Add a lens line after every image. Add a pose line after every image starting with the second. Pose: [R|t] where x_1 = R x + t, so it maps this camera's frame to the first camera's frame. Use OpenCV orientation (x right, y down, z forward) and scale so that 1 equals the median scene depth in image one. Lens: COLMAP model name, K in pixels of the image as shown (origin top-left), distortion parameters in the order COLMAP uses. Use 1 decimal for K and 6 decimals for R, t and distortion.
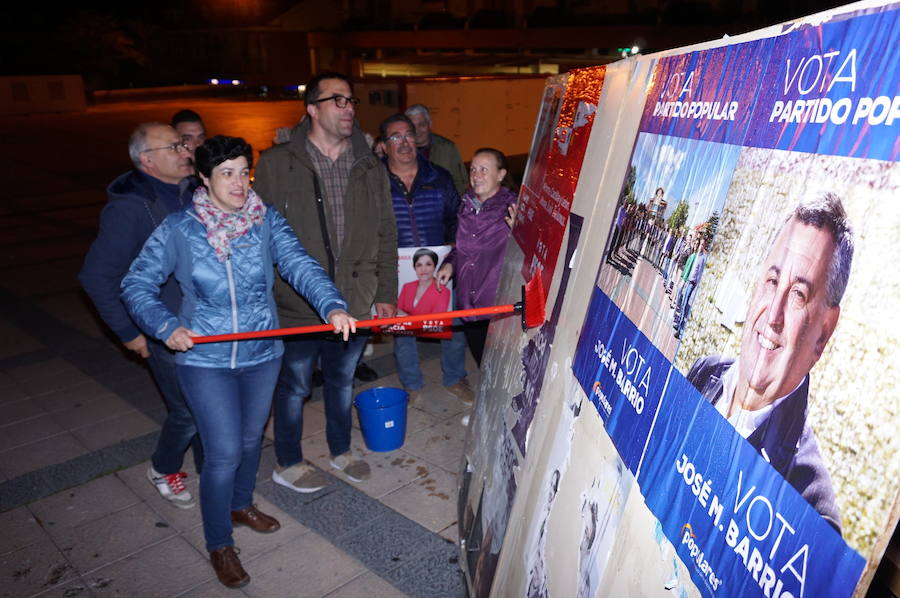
lens RADIAL K [[728.4, 0, 450.0], [0, 728.4, 299.0], [0, 0, 1]] dist [-0.004657, 0.004484]
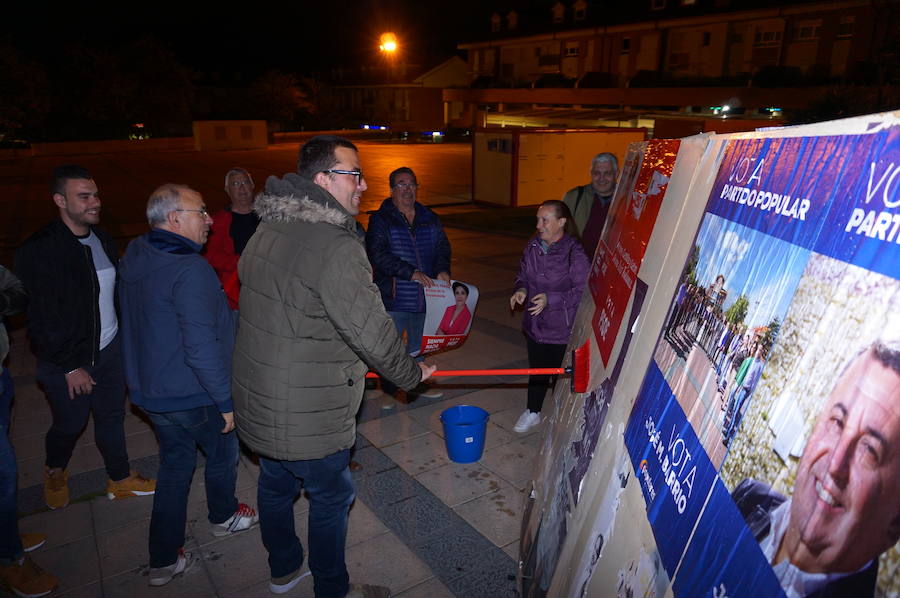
lens RADIAL K [[611.1, 0, 450.0], [0, 611.1, 299.0], [0, 0, 1]] dist [-0.037058, 0.036557]
pose [[0.984725, 0.067673, -0.160431, 0.056410], [-0.070662, 0.997416, -0.012993, -0.074161], [0.159137, 0.024131, 0.986962, 0.126138]]
